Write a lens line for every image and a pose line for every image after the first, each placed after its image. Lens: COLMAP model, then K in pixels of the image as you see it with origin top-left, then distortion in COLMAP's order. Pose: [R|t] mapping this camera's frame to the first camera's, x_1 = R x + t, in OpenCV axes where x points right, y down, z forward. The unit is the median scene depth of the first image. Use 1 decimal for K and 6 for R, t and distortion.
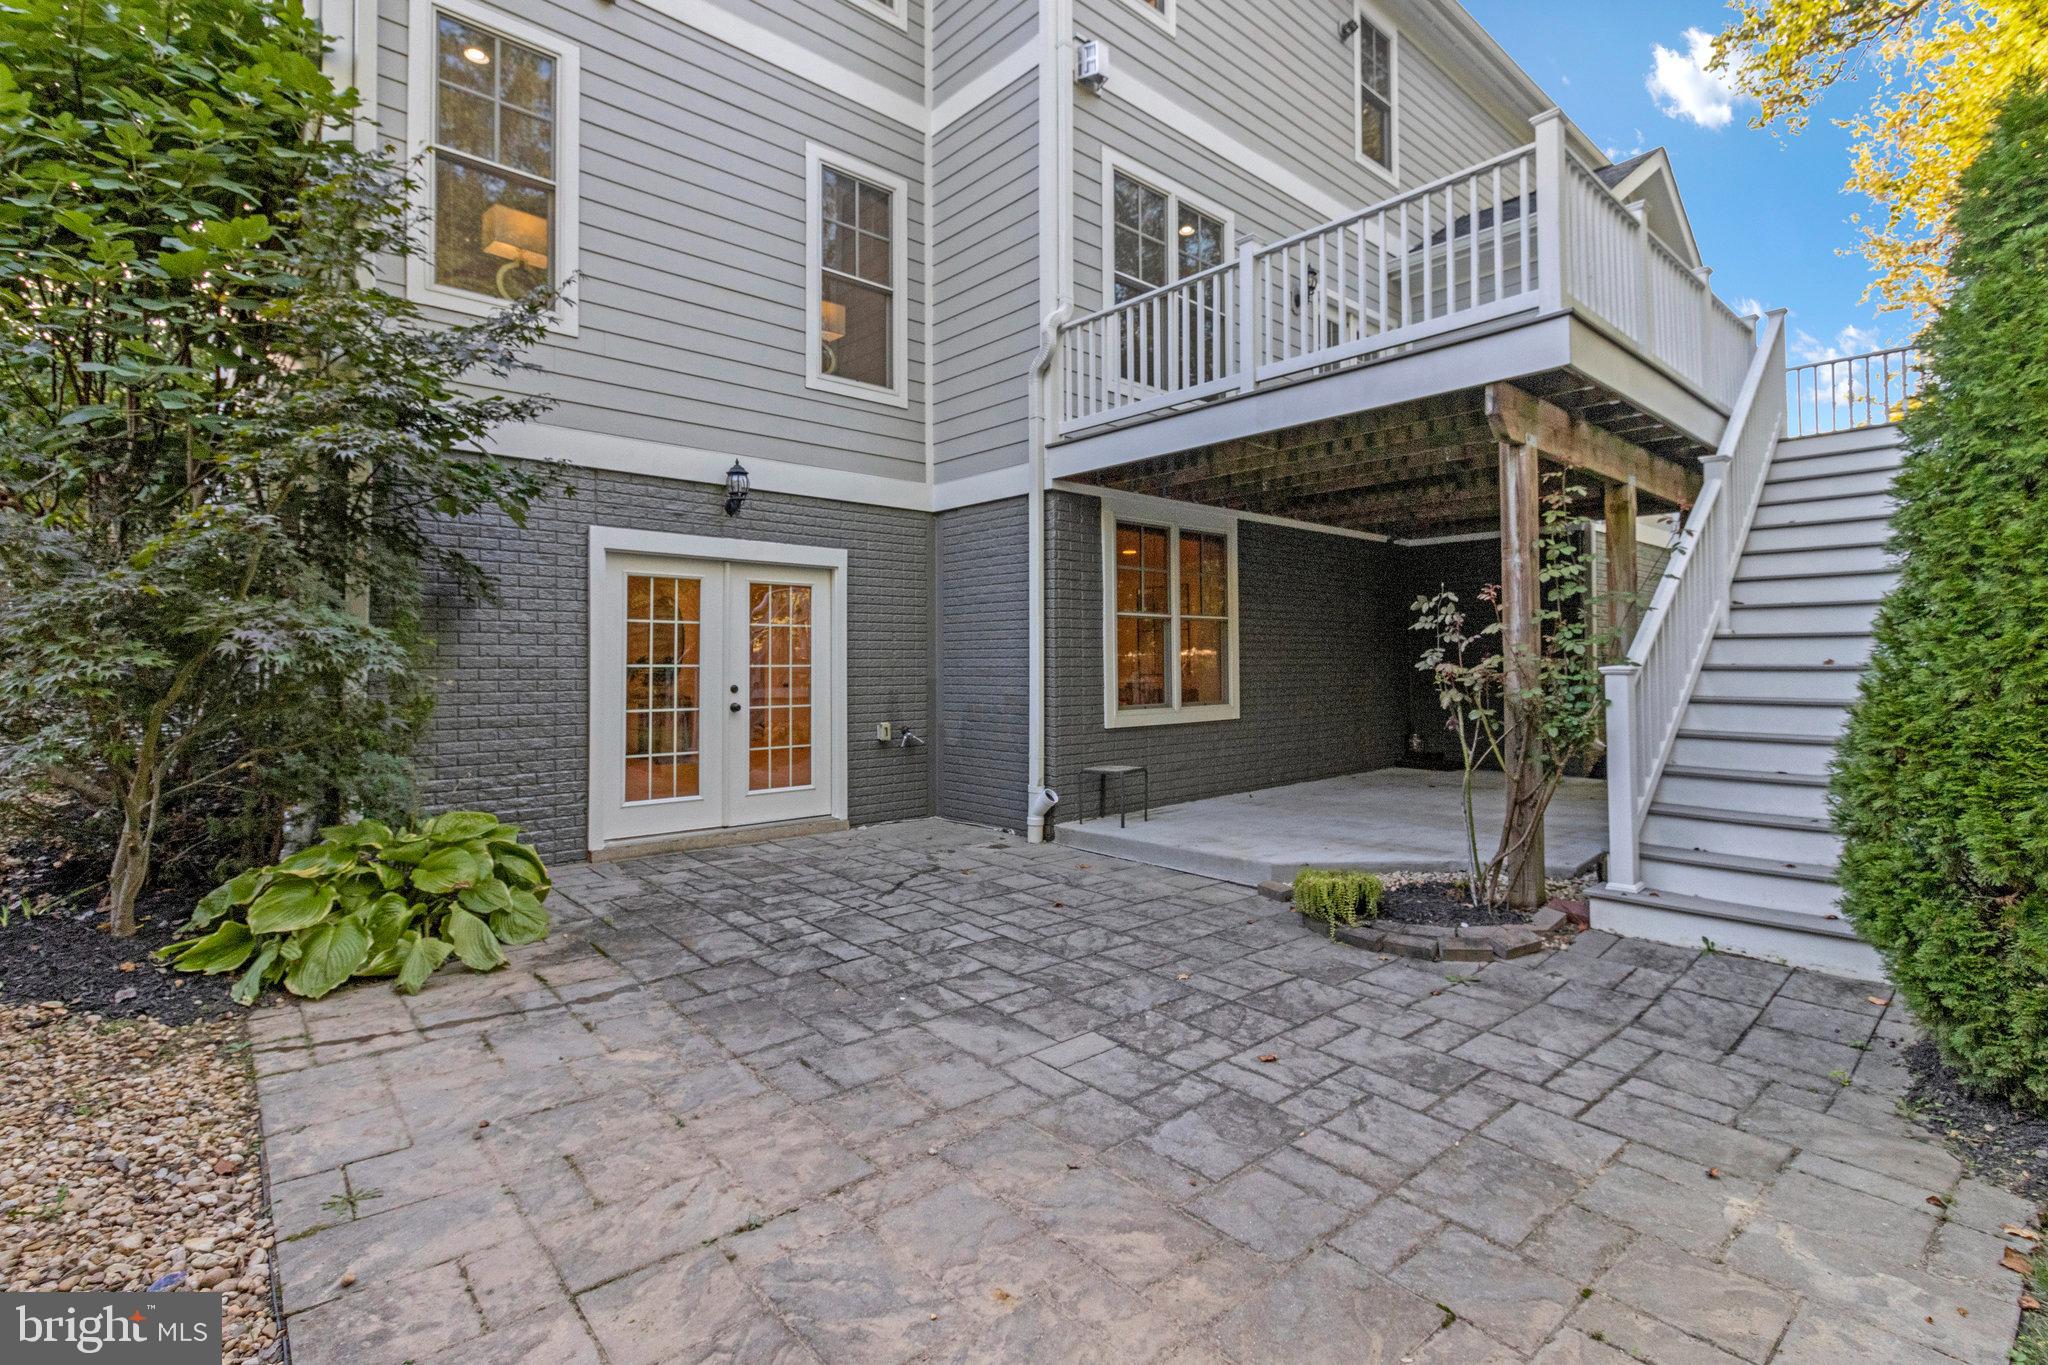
lens RADIAL K [[969.2, 0, 1026.2], [0, 969.2, 661.2], [0, 0, 1]] dist [-0.004273, -0.000175]
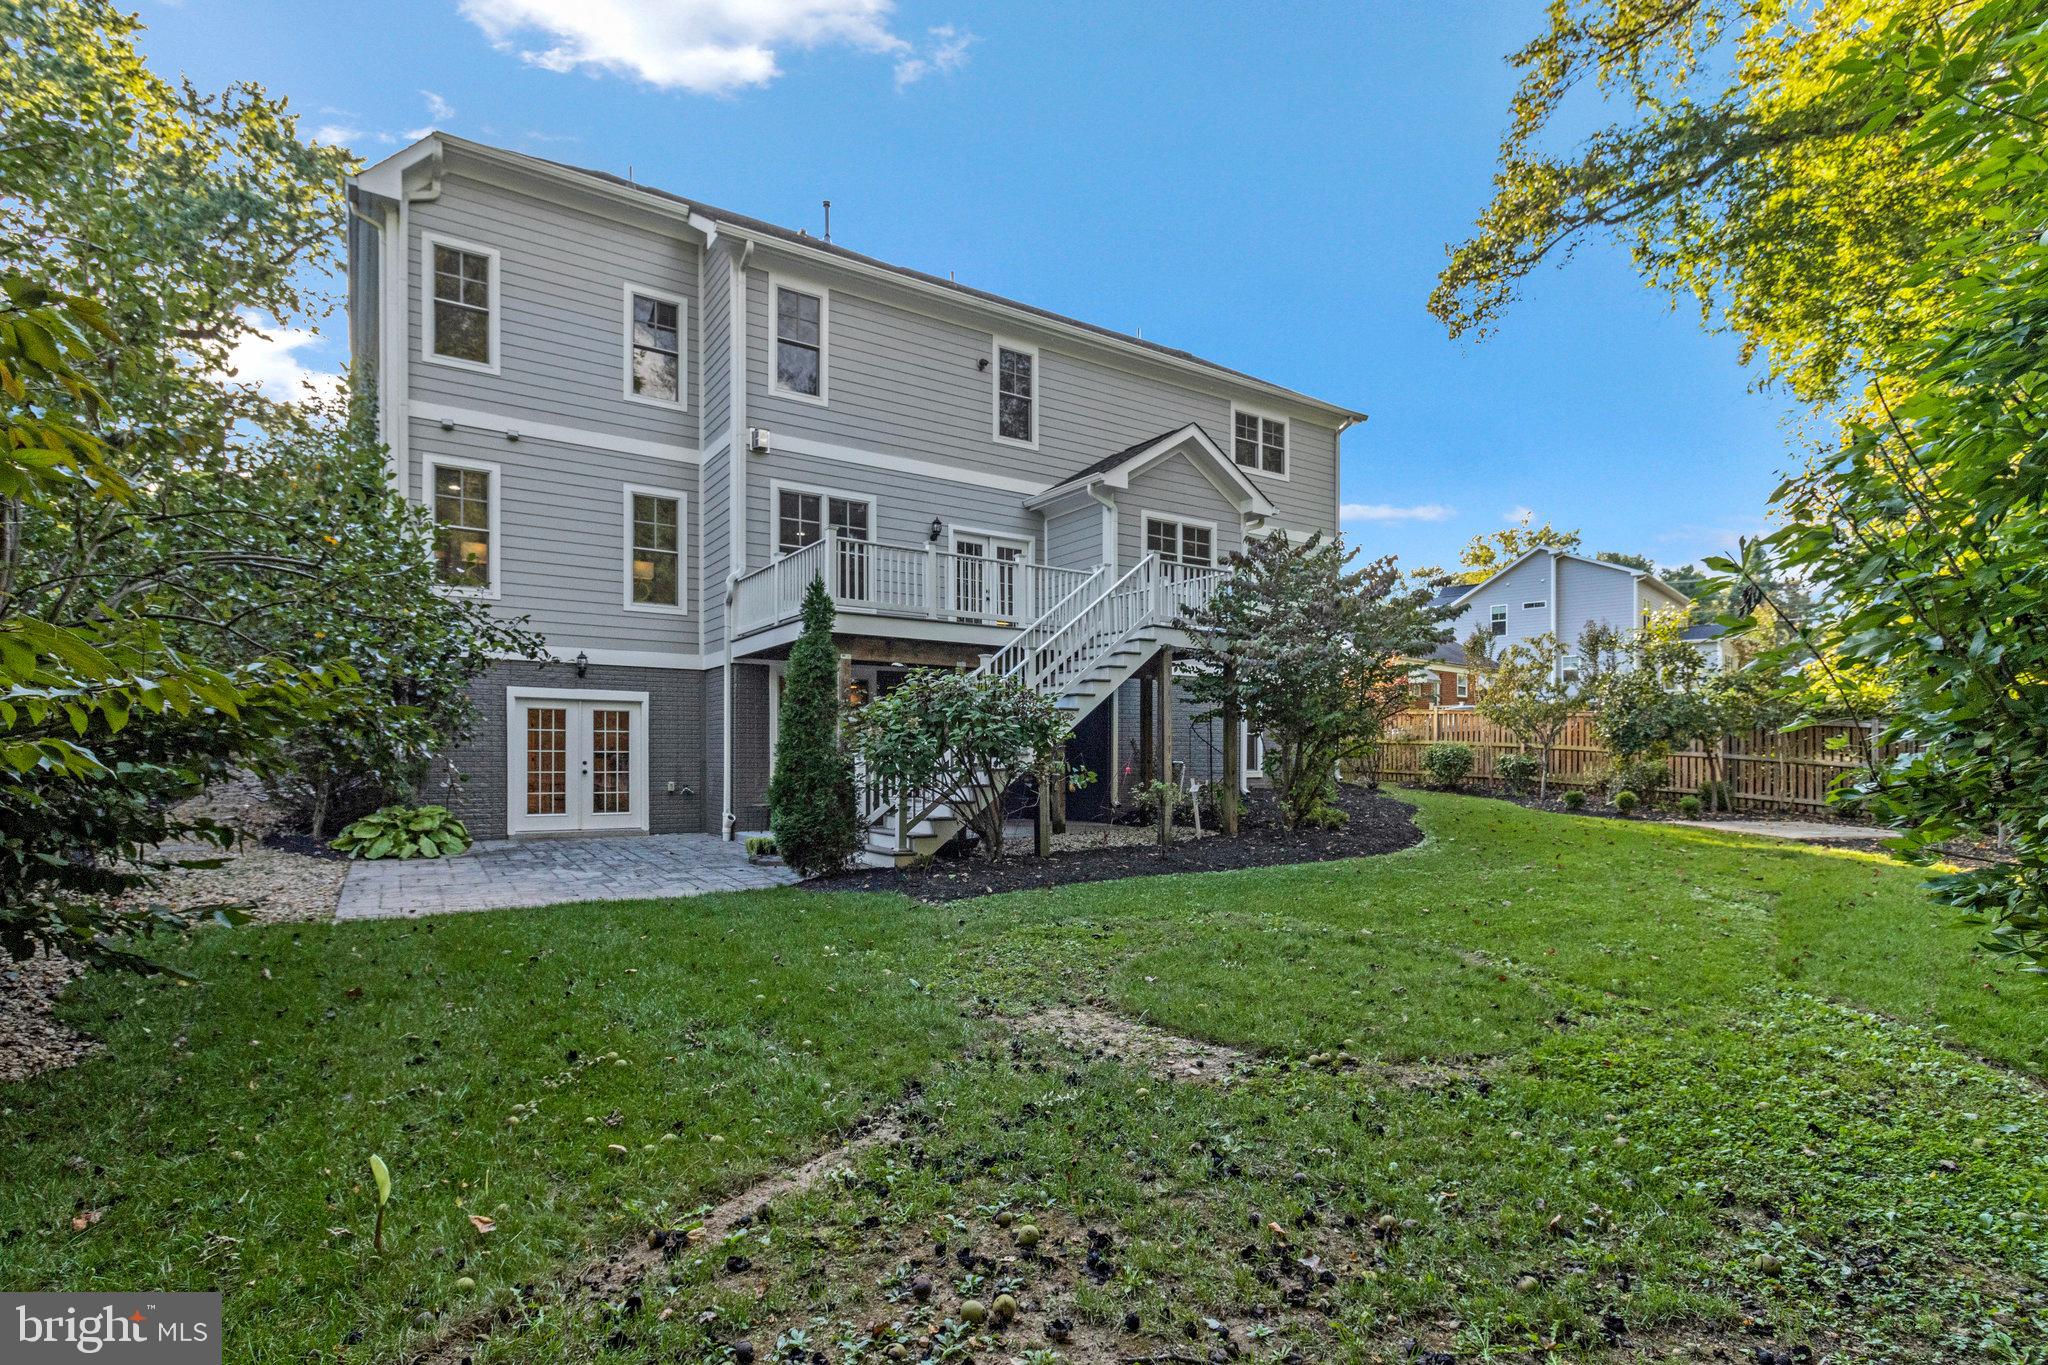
lens RADIAL K [[969.2, 0, 997.2], [0, 969.2, 785.6], [0, 0, 1]] dist [-0.004273, -0.000175]
pose [[0.988670, 0.005336, -0.150013, 0.838223], [-0.001233, 0.999623, 0.027431, 0.018643], [0.150103, -0.026935, 0.988303, -0.859727]]
